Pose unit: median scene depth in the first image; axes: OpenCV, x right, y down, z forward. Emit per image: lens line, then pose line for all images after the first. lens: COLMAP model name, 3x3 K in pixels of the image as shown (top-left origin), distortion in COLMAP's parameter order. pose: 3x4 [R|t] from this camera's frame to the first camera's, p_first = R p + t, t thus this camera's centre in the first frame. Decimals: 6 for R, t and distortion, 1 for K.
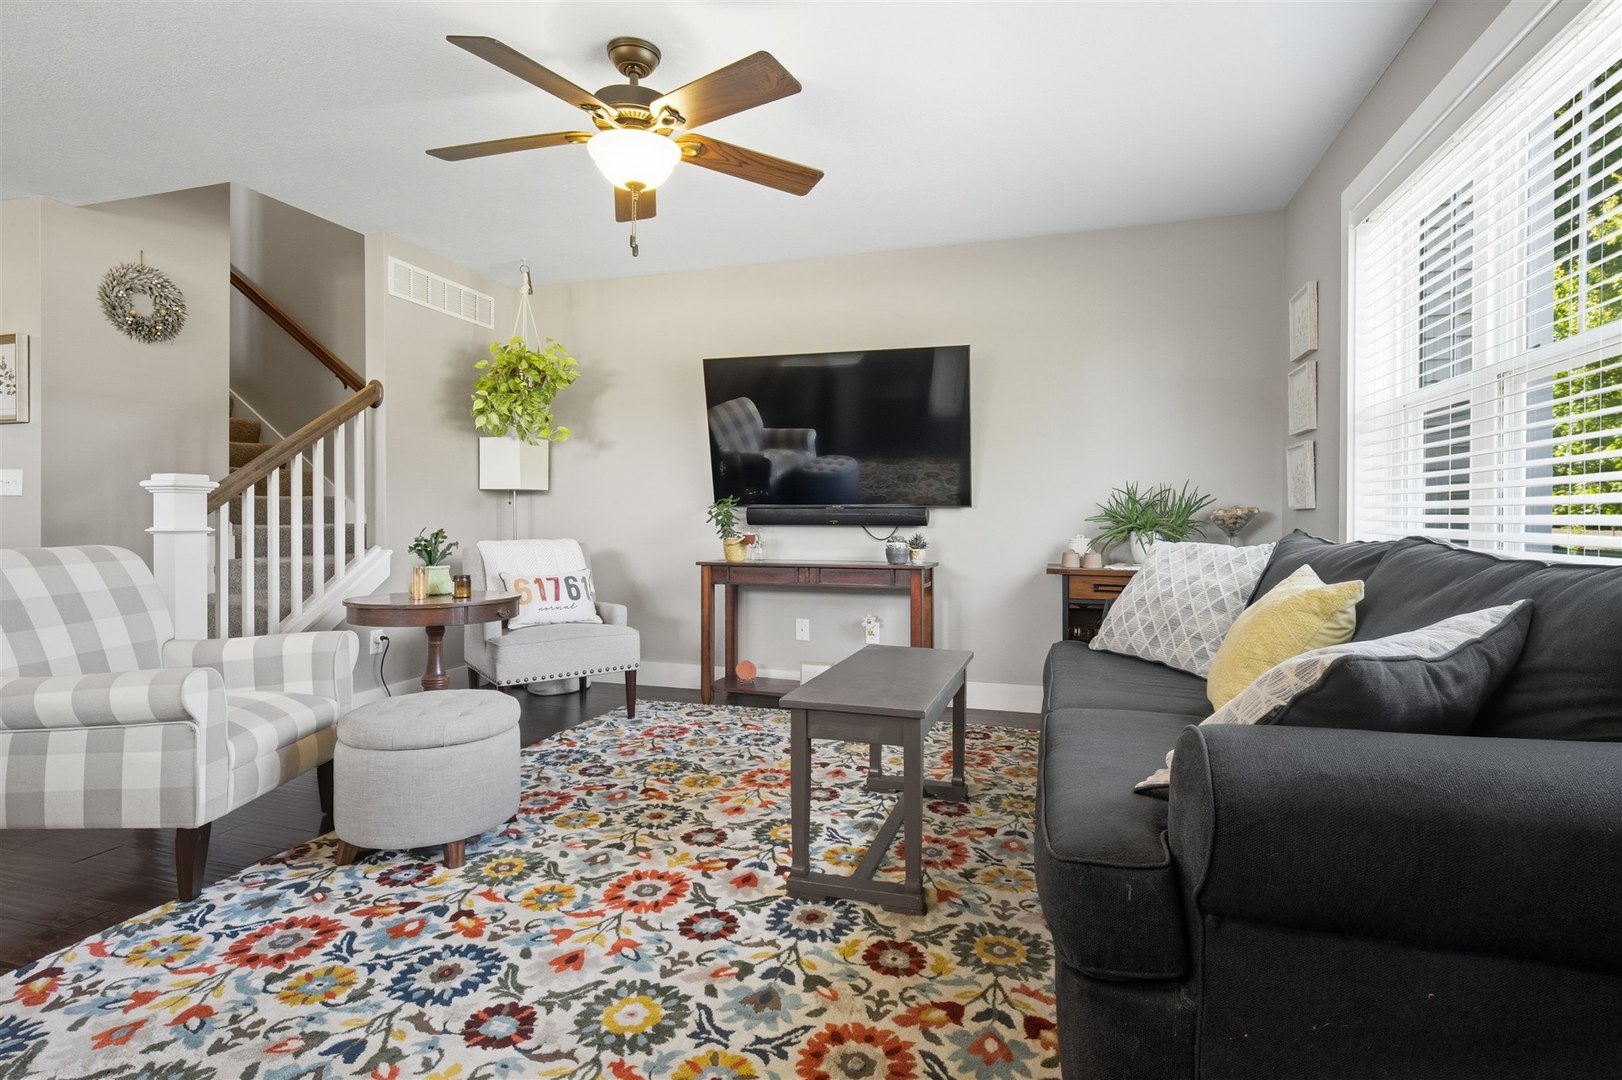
lens RADIAL K [[797.2, 0, 817.4], [0, 797.2, 532.0], [0, 0, 1]] dist [0.002697, 0.002038]
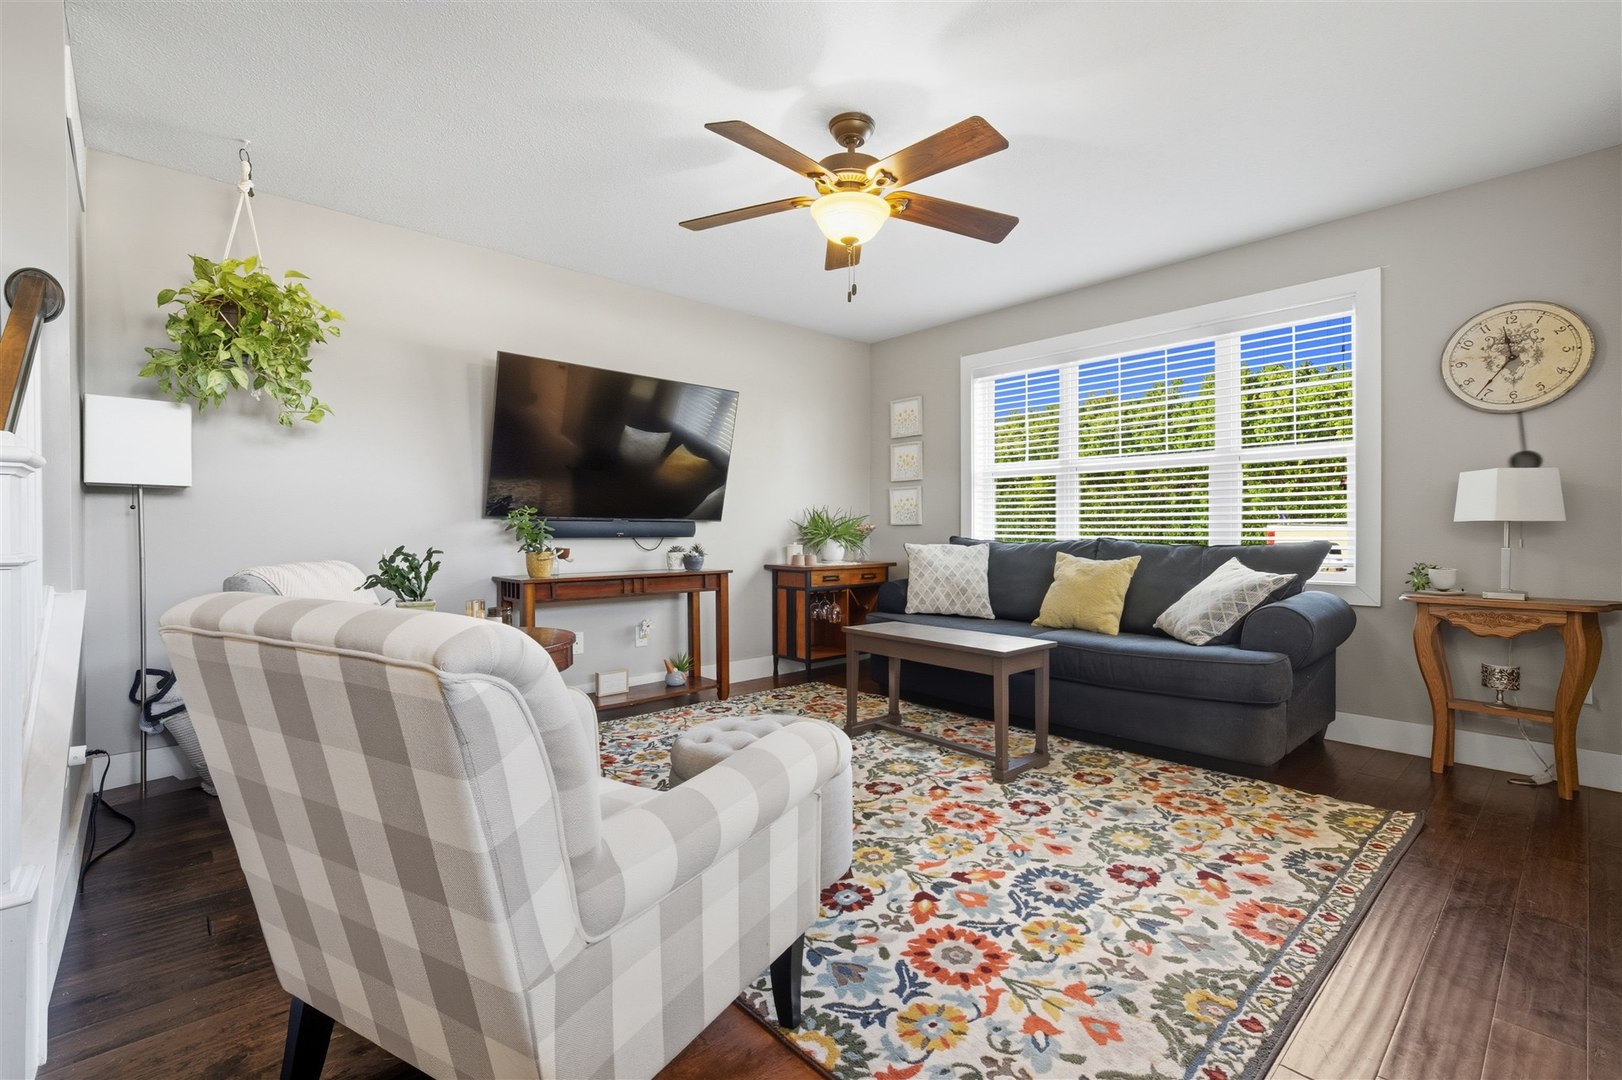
lens RADIAL K [[716.9, 0, 813.5], [0, 716.9, 533.1], [0, 0, 1]] dist [-0.002352, 0.001077]
pose [[0.503905, -0.006461, 0.863735, -1.429205], [0.014822, 0.999889, -0.001168, -0.019326], [-0.863632, 0.013391, 0.503945, 0.648222]]
